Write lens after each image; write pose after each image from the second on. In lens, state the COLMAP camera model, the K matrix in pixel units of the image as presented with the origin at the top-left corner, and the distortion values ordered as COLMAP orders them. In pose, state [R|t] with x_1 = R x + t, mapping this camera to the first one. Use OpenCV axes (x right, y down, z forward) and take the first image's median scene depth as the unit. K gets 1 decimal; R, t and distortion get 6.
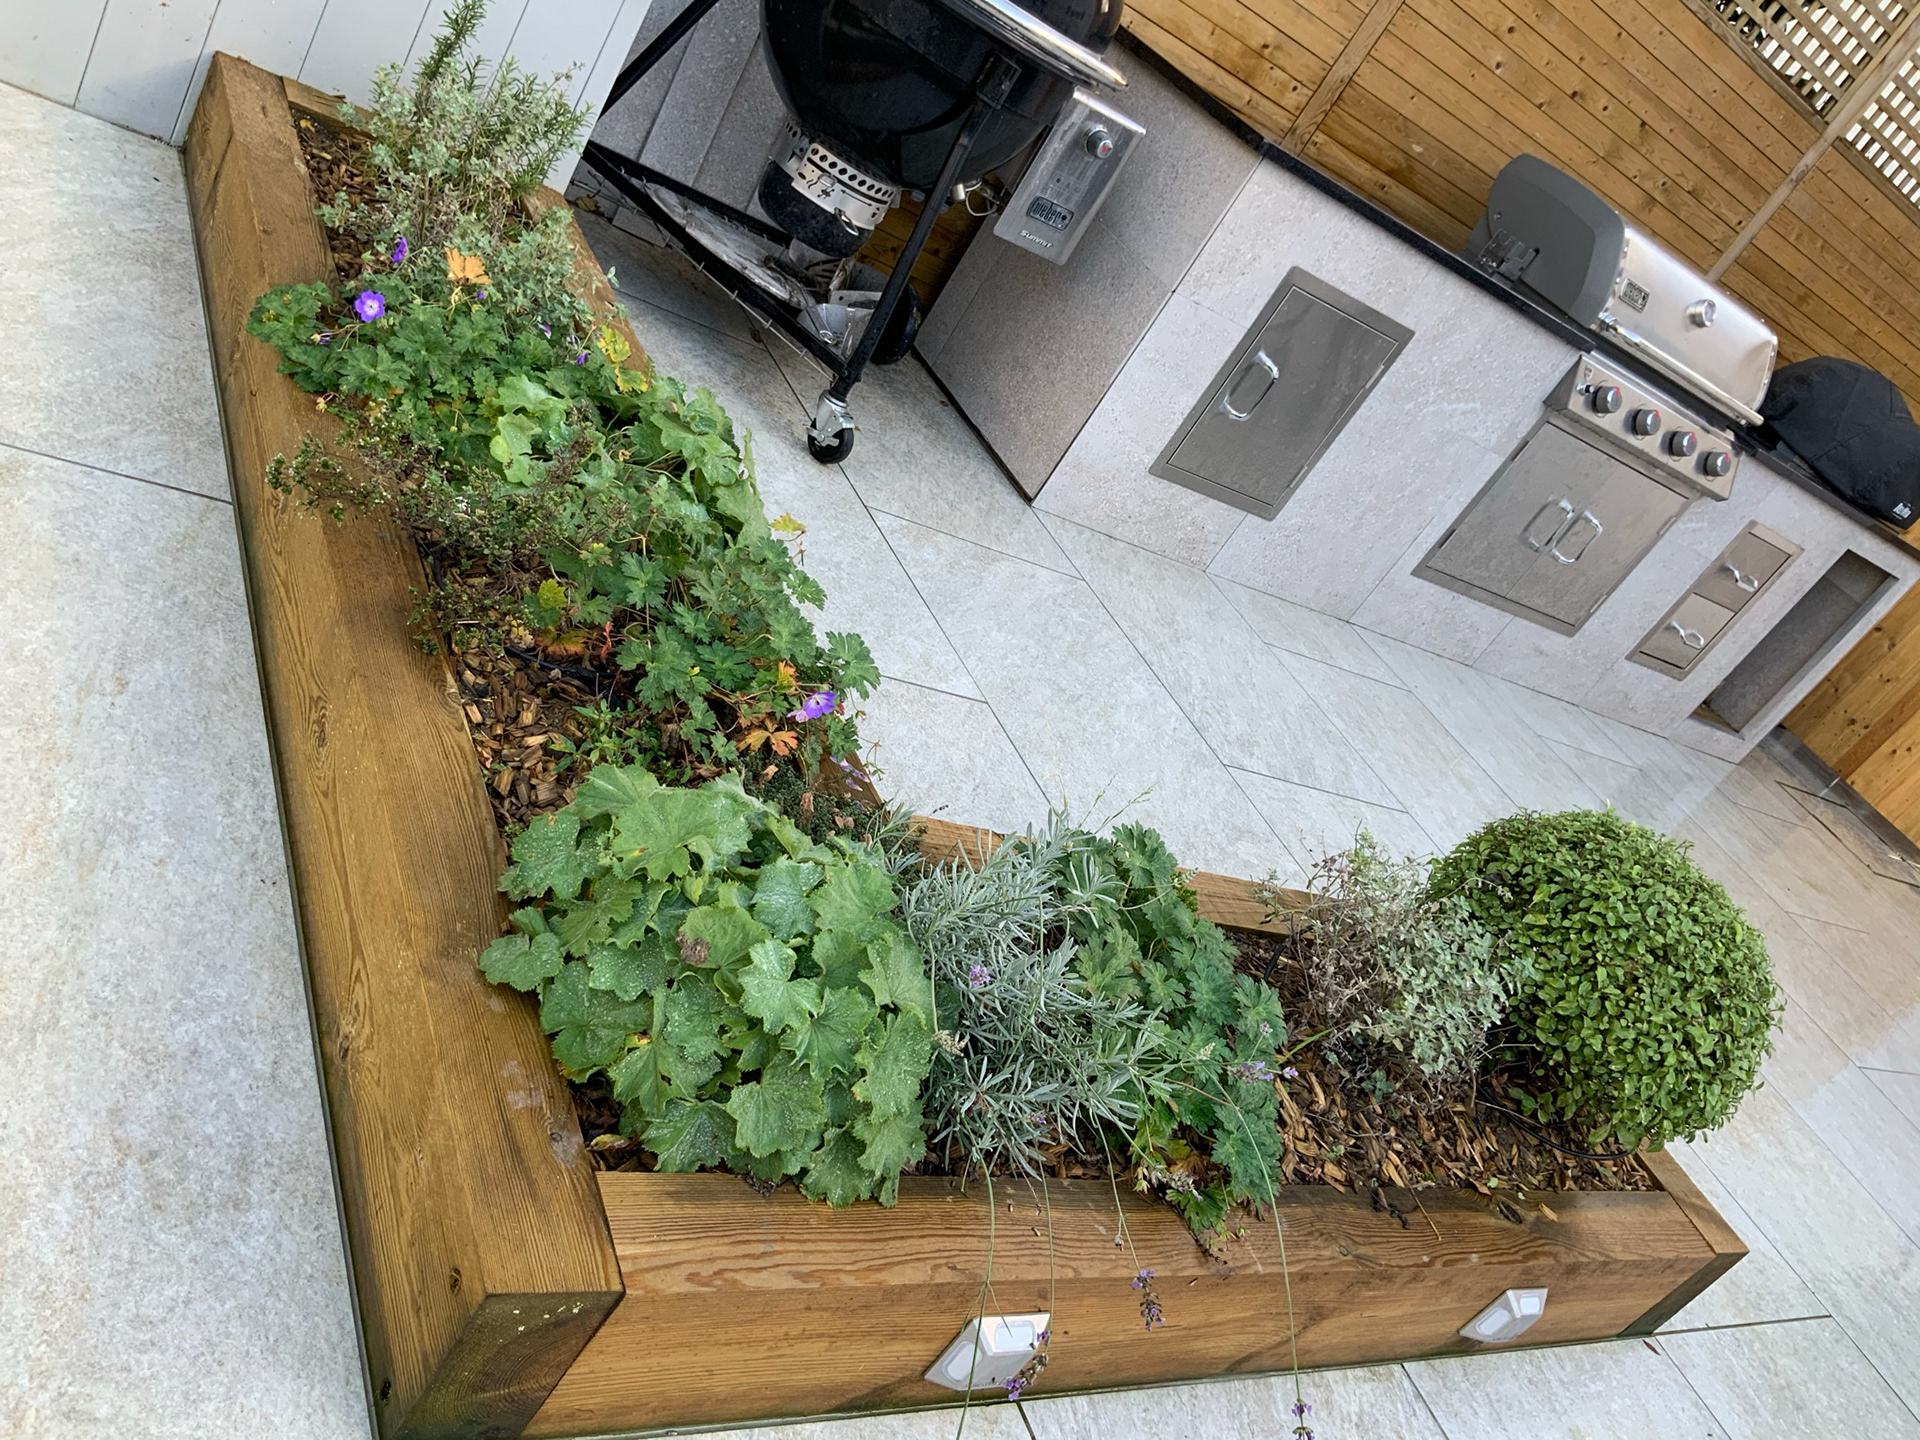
lens RADIAL K [[1588.9, 0, 952.2], [0, 1588.9, 722.4], [0, 0, 1]] dist [0.090149, -0.164552]
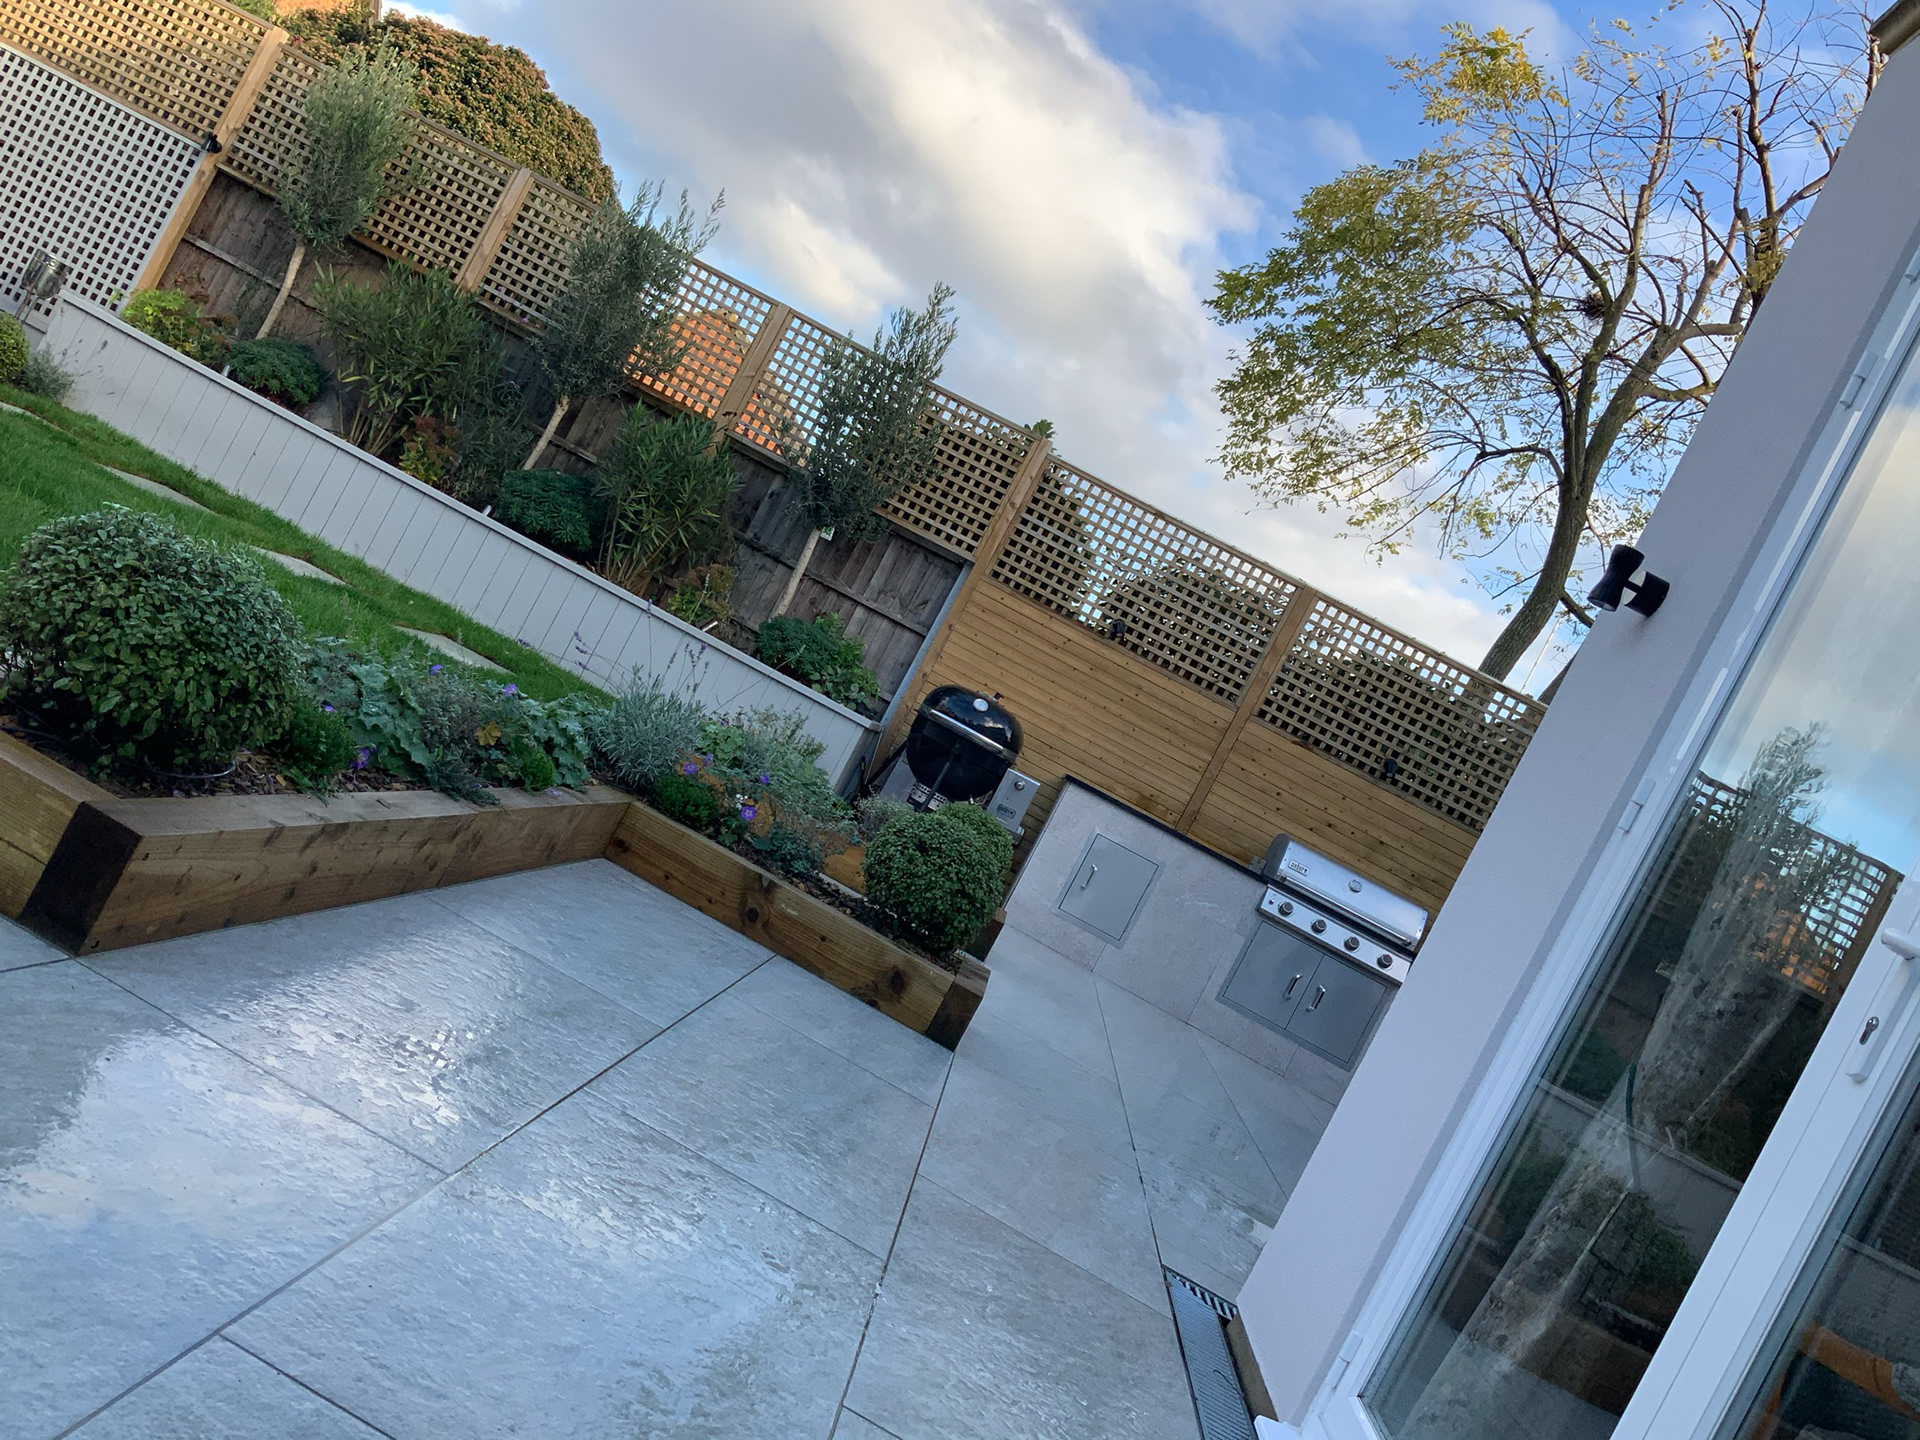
lens RADIAL K [[1588.9, 0, 941.9], [0, 1588.9, 710.7], [0, 0, 1]] dist [0.090149, -0.164552]
pose [[0.892751, -0.117099, -0.435067, 1.254640], [-0.227902, 0.715621, -0.660262, 1.488061], [0.388660, 0.688603, 0.612185, -0.898324]]
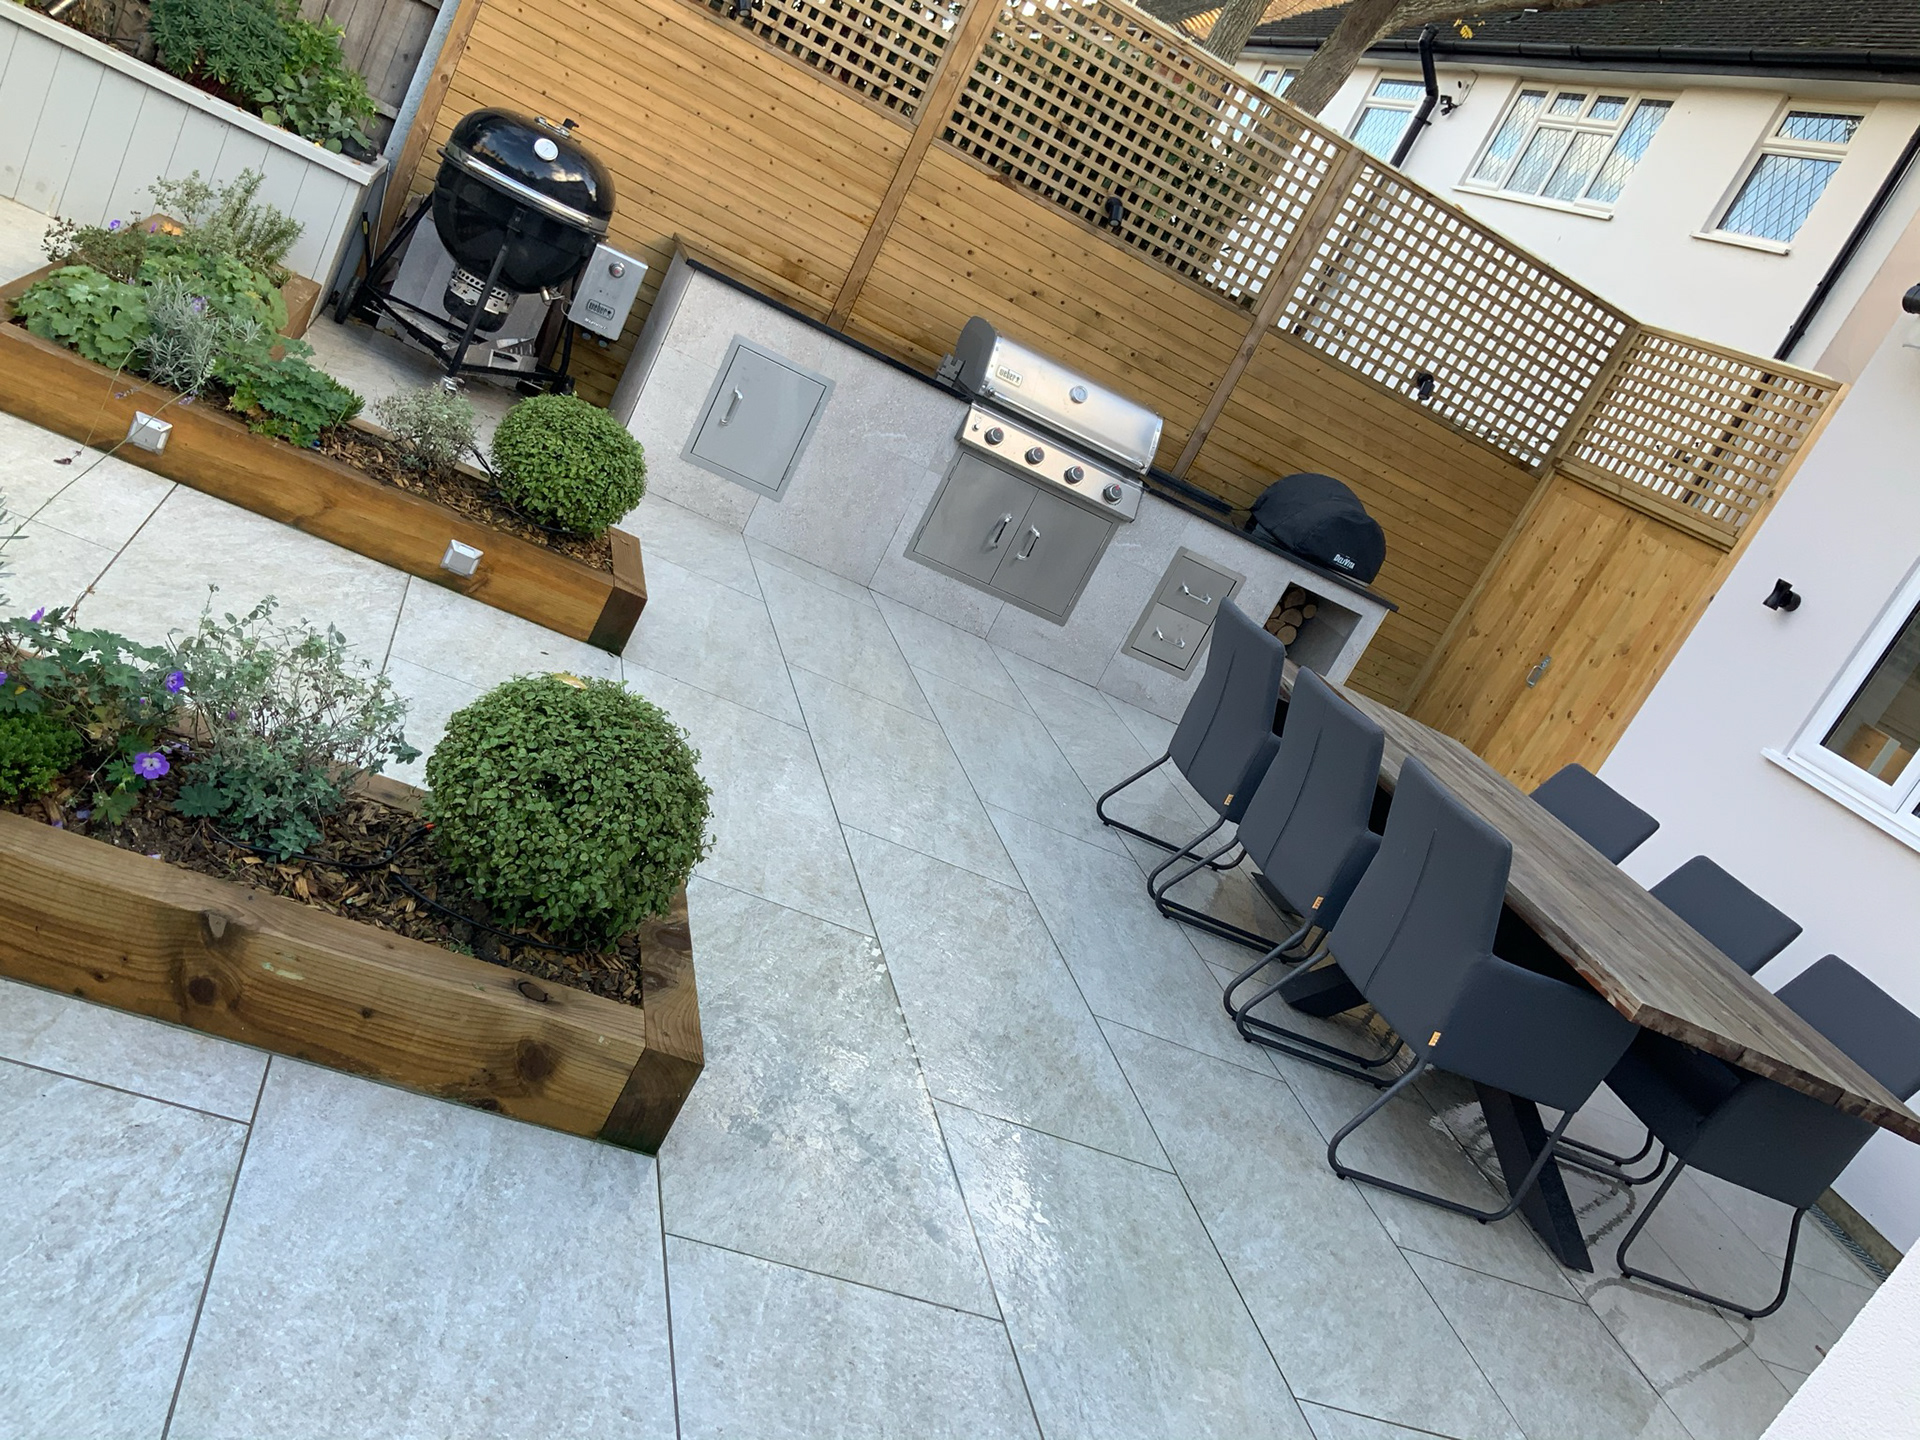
lens RADIAL K [[1588.9, 0, 958.2], [0, 1588.9, 730.2], [0, 0, 1]] dist [0.090149, -0.164552]
pose [[0.979592, -0.023445, -0.199626, 0.896690], [-0.040501, 0.949779, -0.310291, 0.771451], [0.196875, 0.312043, 0.929446, -0.554798]]
